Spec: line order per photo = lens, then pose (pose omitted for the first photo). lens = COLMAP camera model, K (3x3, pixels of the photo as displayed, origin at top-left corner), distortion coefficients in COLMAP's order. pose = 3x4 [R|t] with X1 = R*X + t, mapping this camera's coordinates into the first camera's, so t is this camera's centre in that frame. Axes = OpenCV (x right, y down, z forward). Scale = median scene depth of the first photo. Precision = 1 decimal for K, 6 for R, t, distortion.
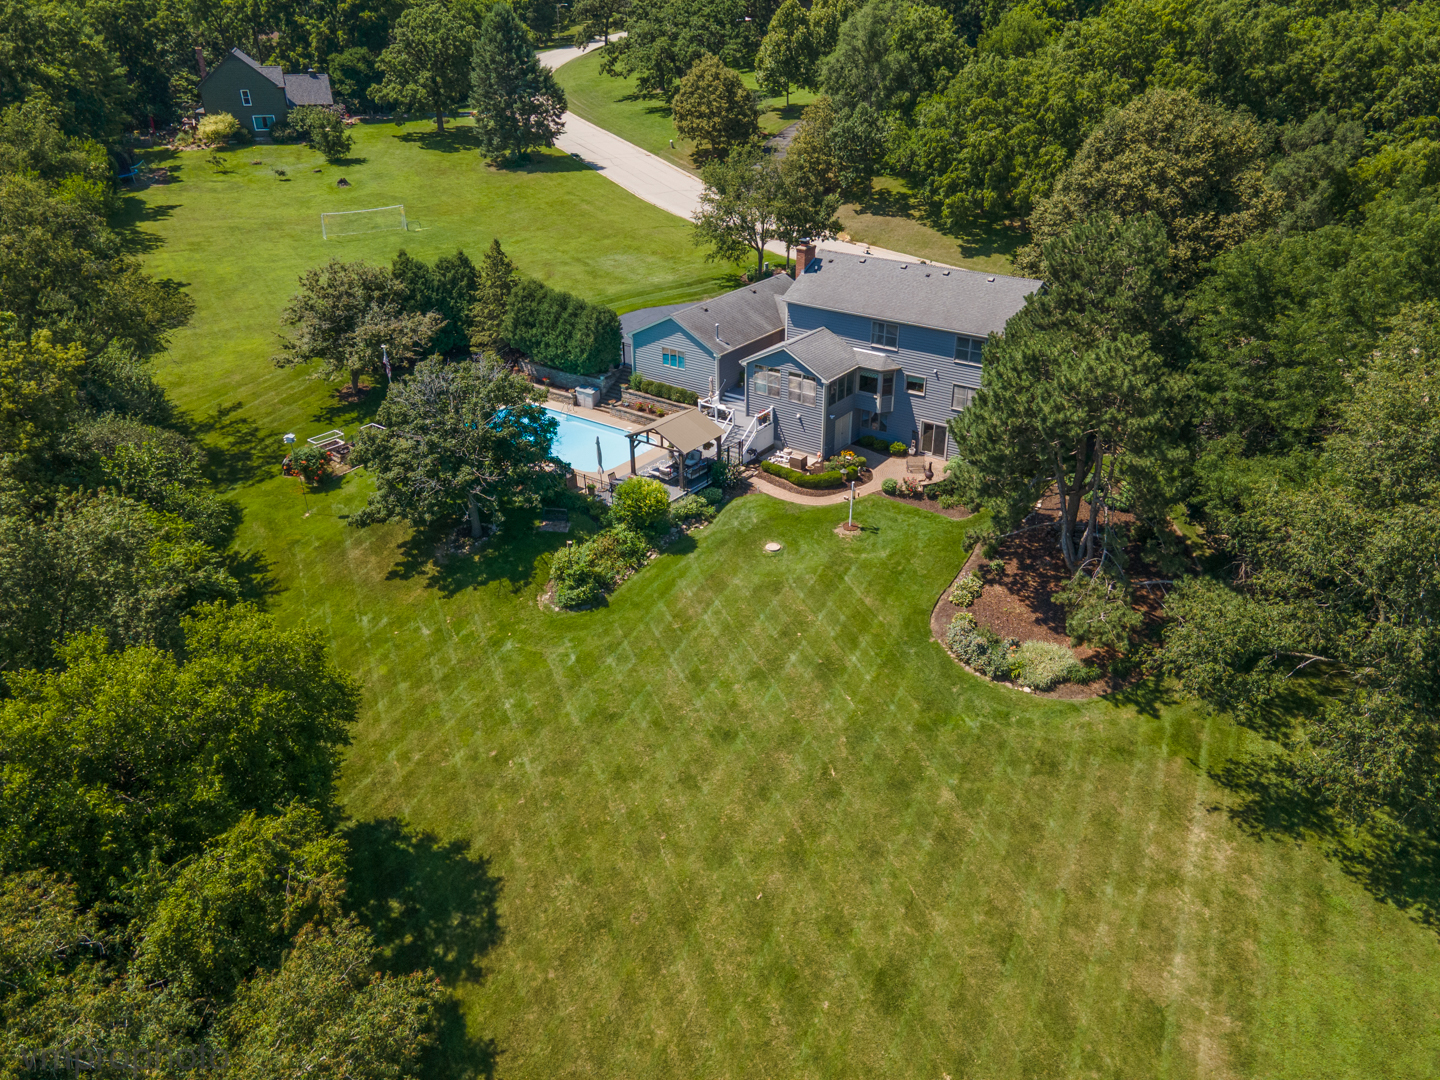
lens RADIAL K [[1045.3, 0, 727.4], [0, 1045.3, 534.8], [0, 0, 1]] dist [0.044660, -0.008379]
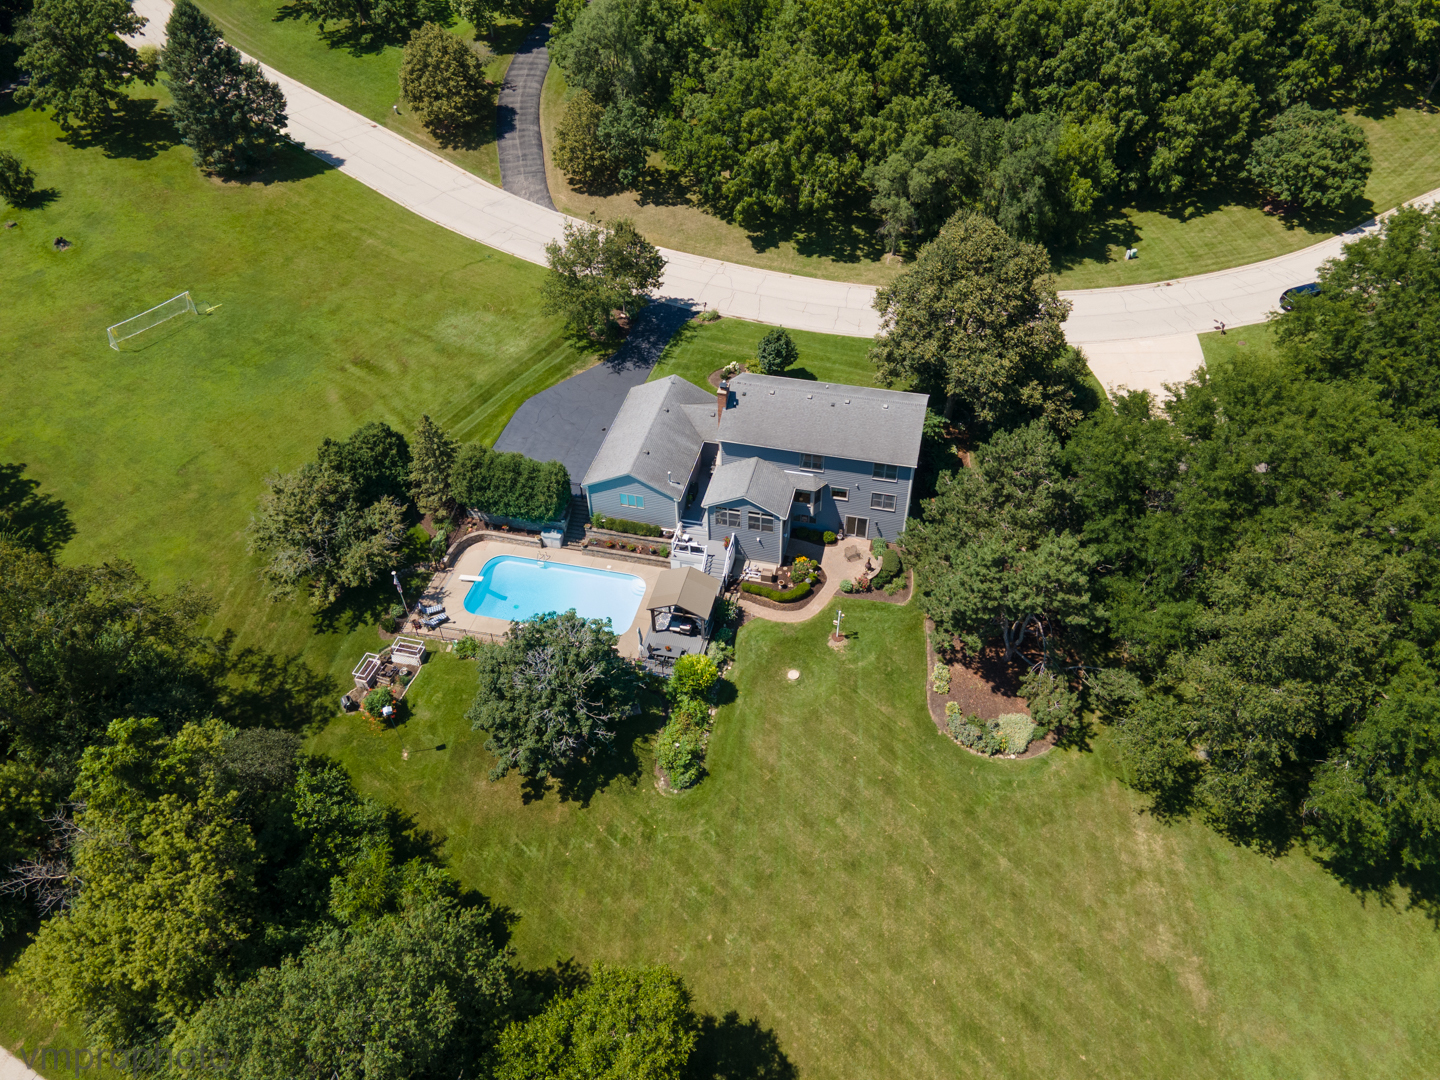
lens RADIAL K [[1042.1, 0, 724.1], [0, 1042.1, 538.4], [0, 0, 1]] dist [0.021825, 0.000152]
pose [[0.921583, -0.270404, 0.278508, -0.313203], [0.186685, 0.937785, 0.292759, -0.483695], [-0.340344, -0.217808, 0.914727, -0.115584]]
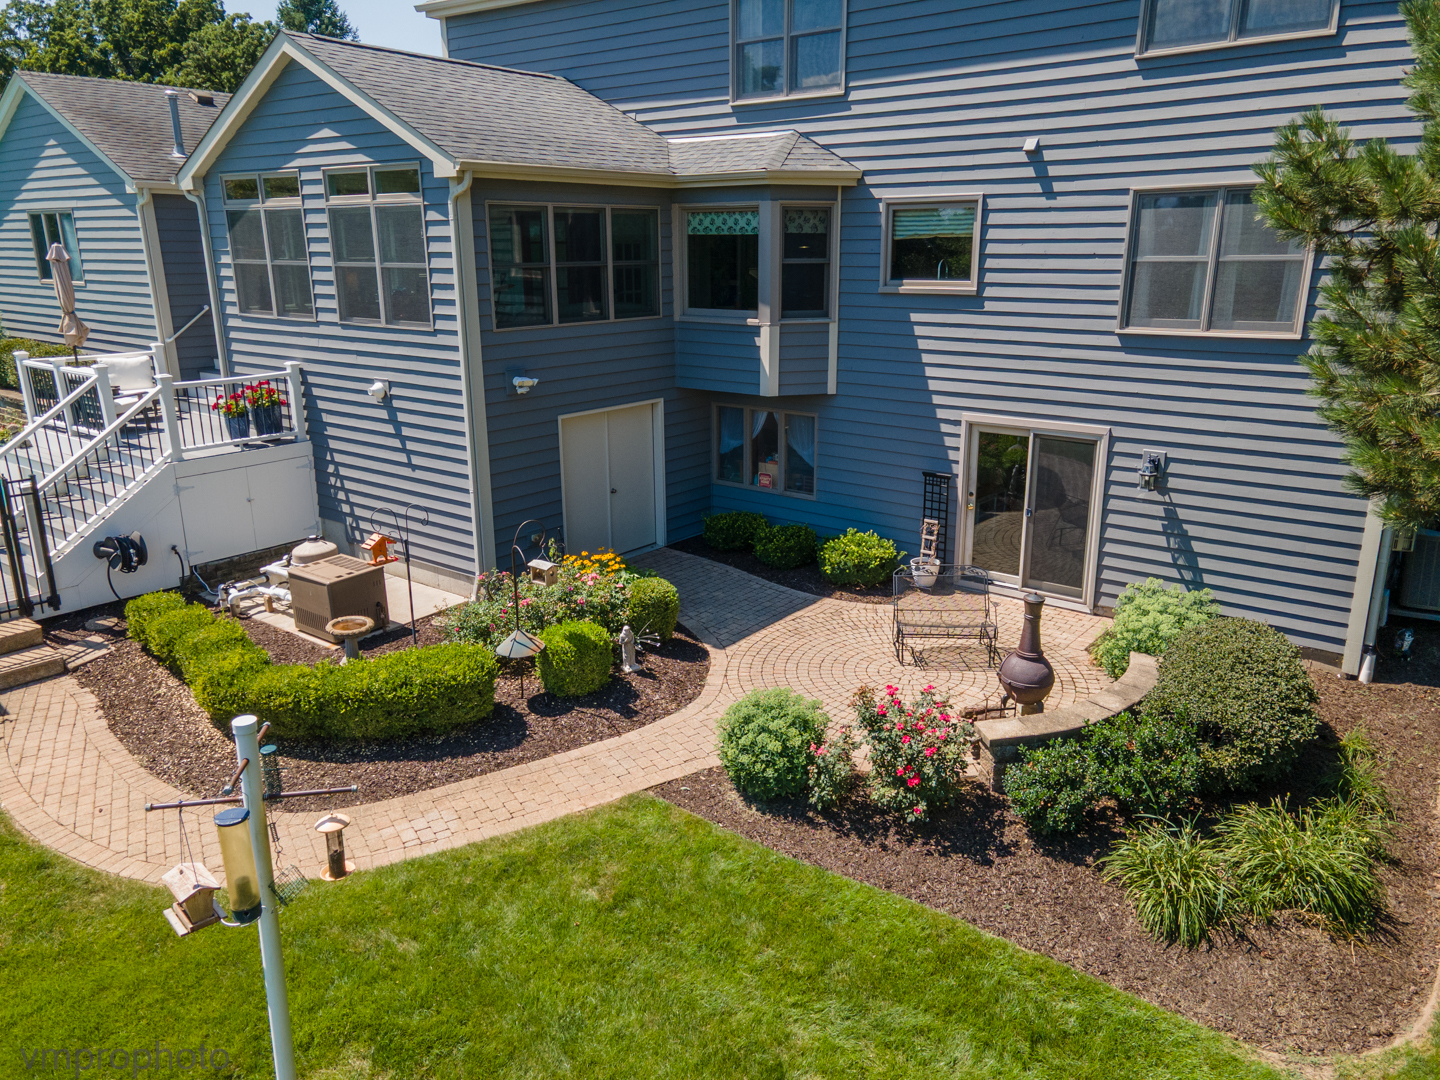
lens RADIAL K [[1045.3, 0, 727.4], [0, 1045.3, 534.8], [0, 0, 1]] dist [0.044660, -0.008379]
pose [[0.999353, 0.012722, -0.033652, 0.145435], [-0.019515, 0.977505, -0.210005, -0.042050], [0.030223, 0.210526, 0.977121, 0.801706]]
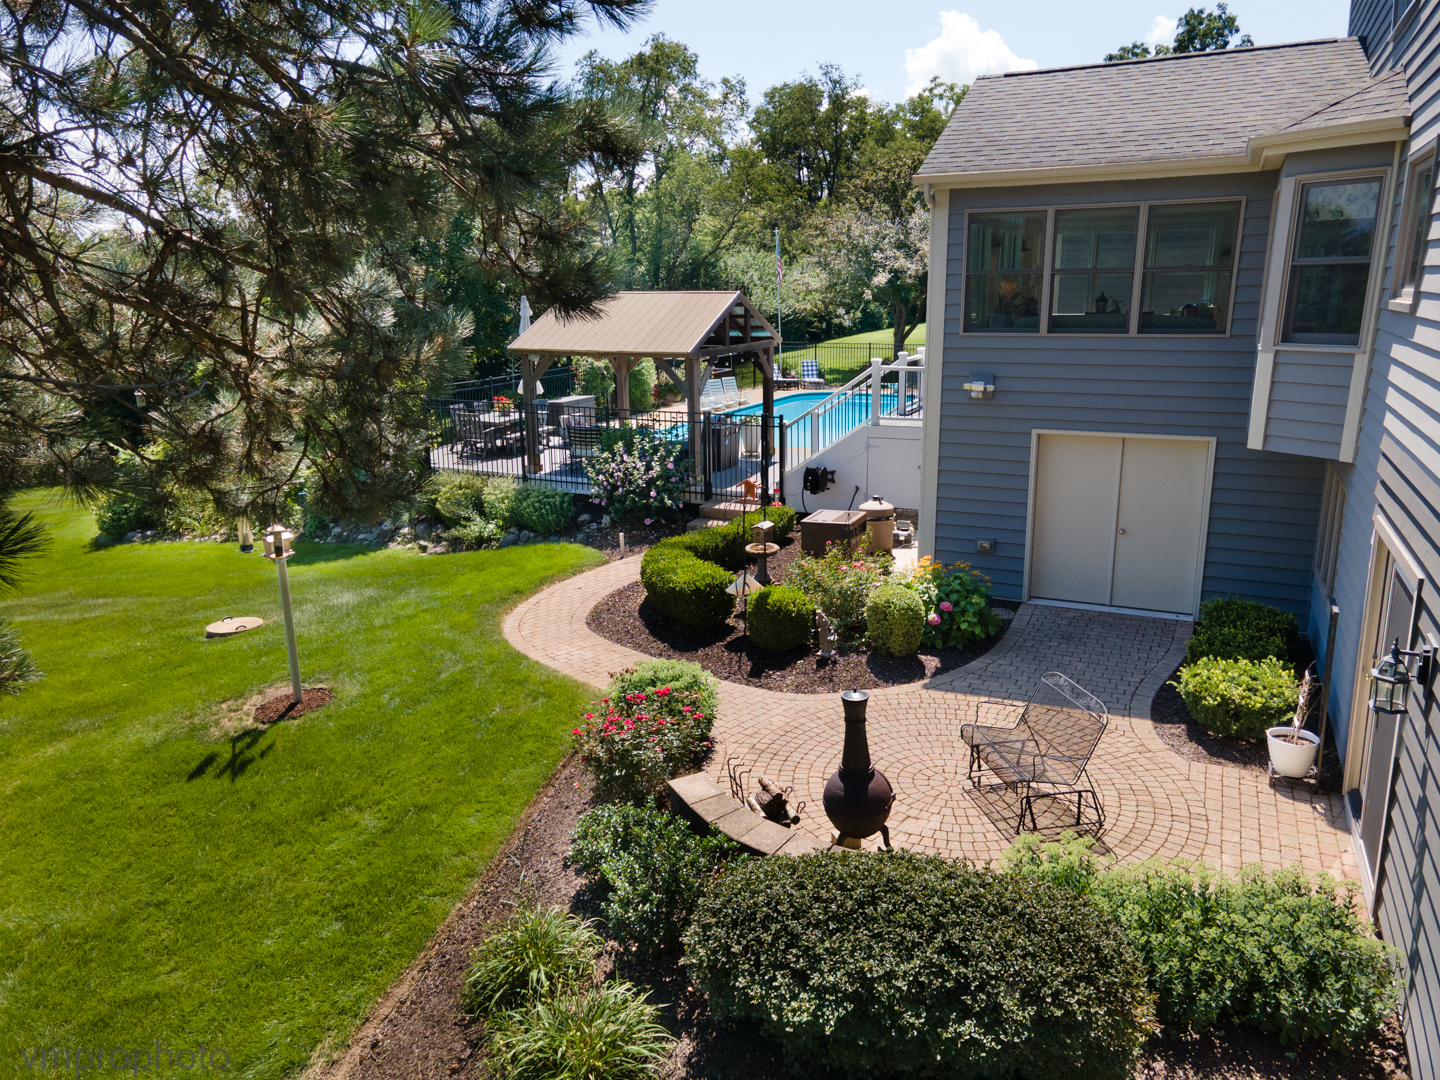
lens RADIAL K [[1045.3, 0, 727.4], [0, 1045.3, 534.8], [0, 0, 1]] dist [0.044660, -0.008379]
pose [[0.190127, 0.236637, -0.952814, 0.291104], [-0.448921, 0.884067, 0.129984, -0.091682], [0.873111, 0.403024, 0.274316, 0.904947]]
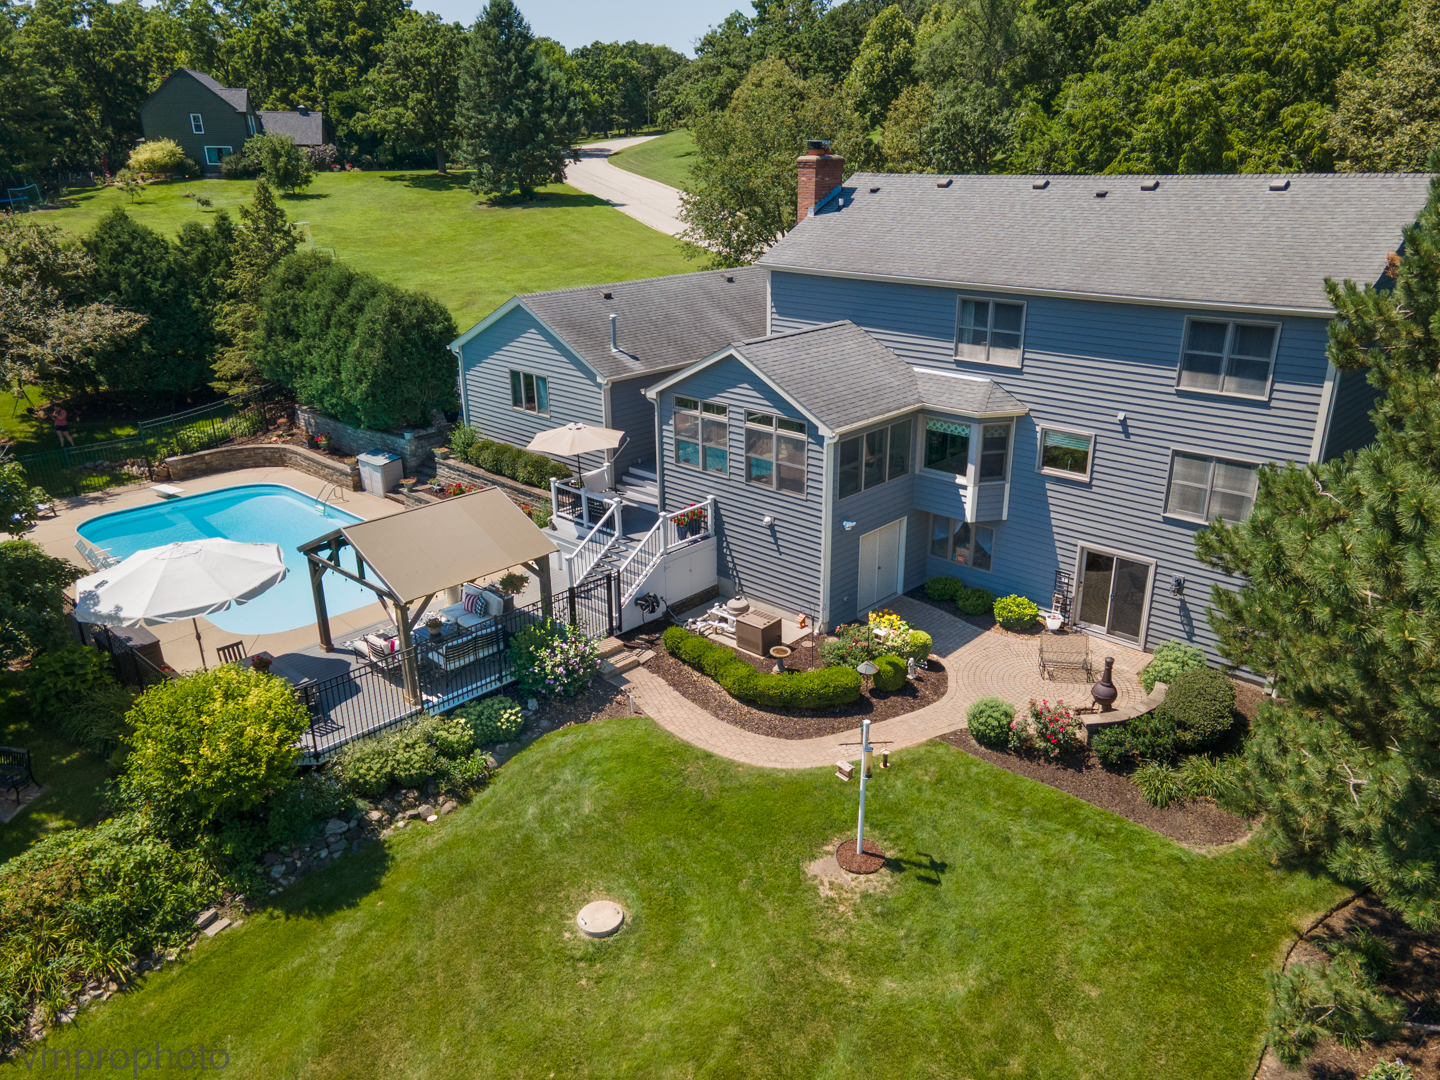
lens RADIAL K [[1050.0, 0, 724.3], [0, 1050.0, 533.3], [0, 0, 1]] dist [0.009074, 0.077294]
pose [[0.992207, 0.041562, -0.117461, 0.099262], [-0.056130, 0.990747, -0.123568, -0.057437], [0.111238, 0.129198, 0.985360, 0.597557]]
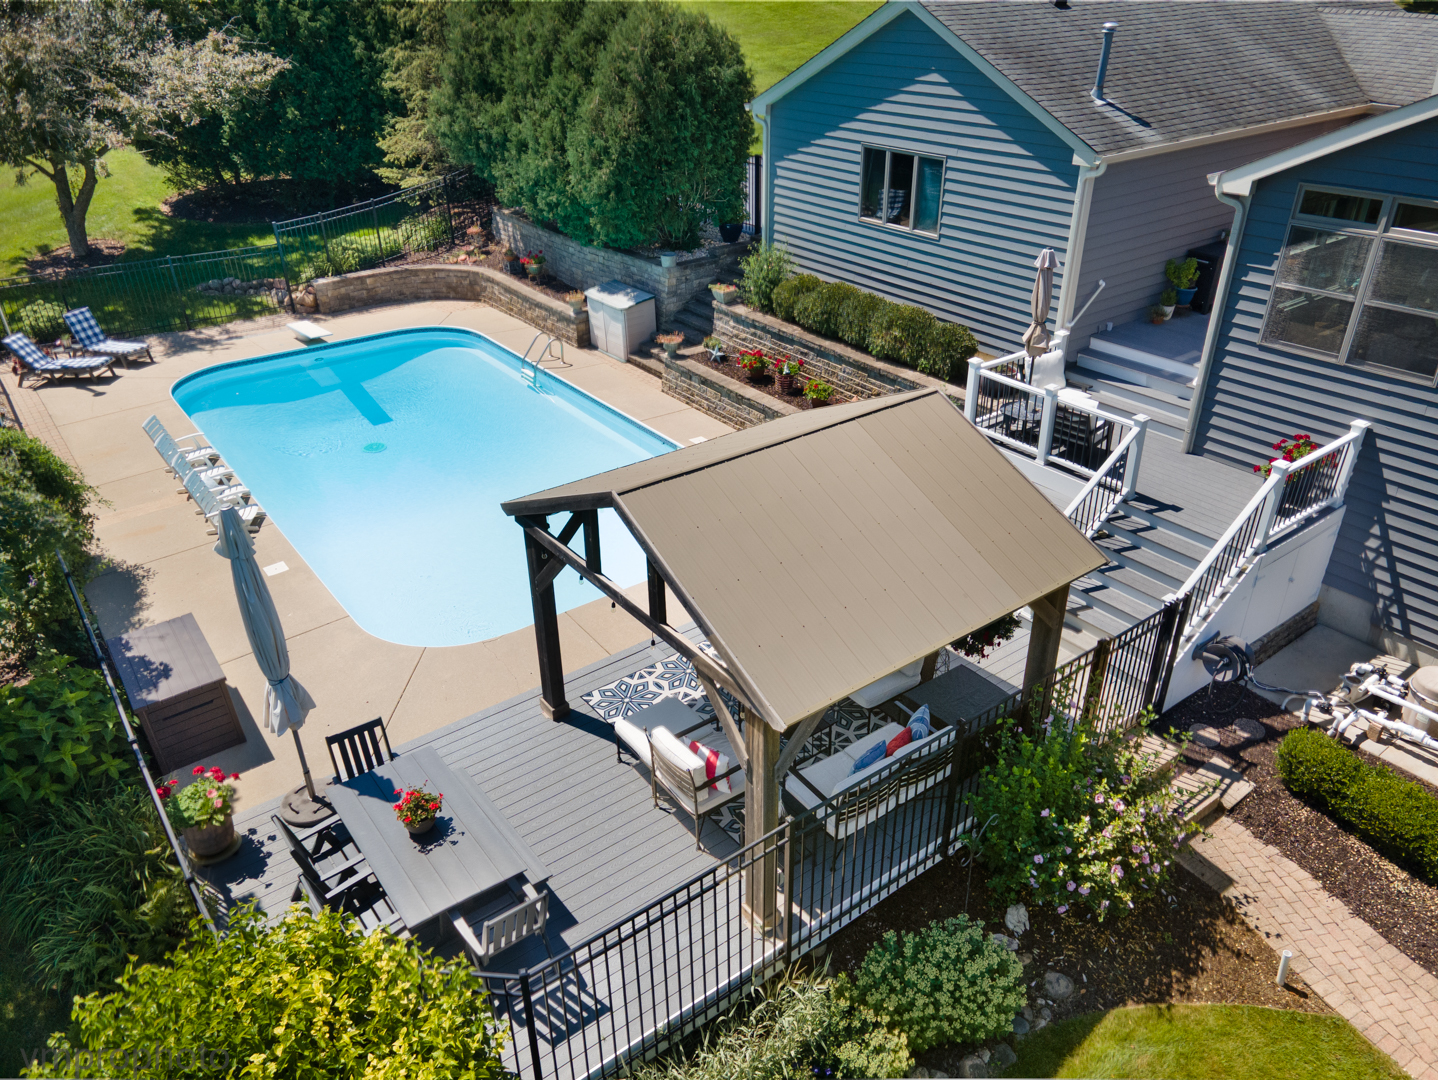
lens RADIAL K [[1043.8, 0, 726.4], [0, 1043.8, 534.8], [0, 0, 1]] dist [0.044660, -0.008379]
pose [[0.956505, 0.139849, -0.256010, -0.015687], [-0.133560, 0.990155, 0.041878, -0.096666], [0.259347, -0.005864, 0.965767, 0.795117]]
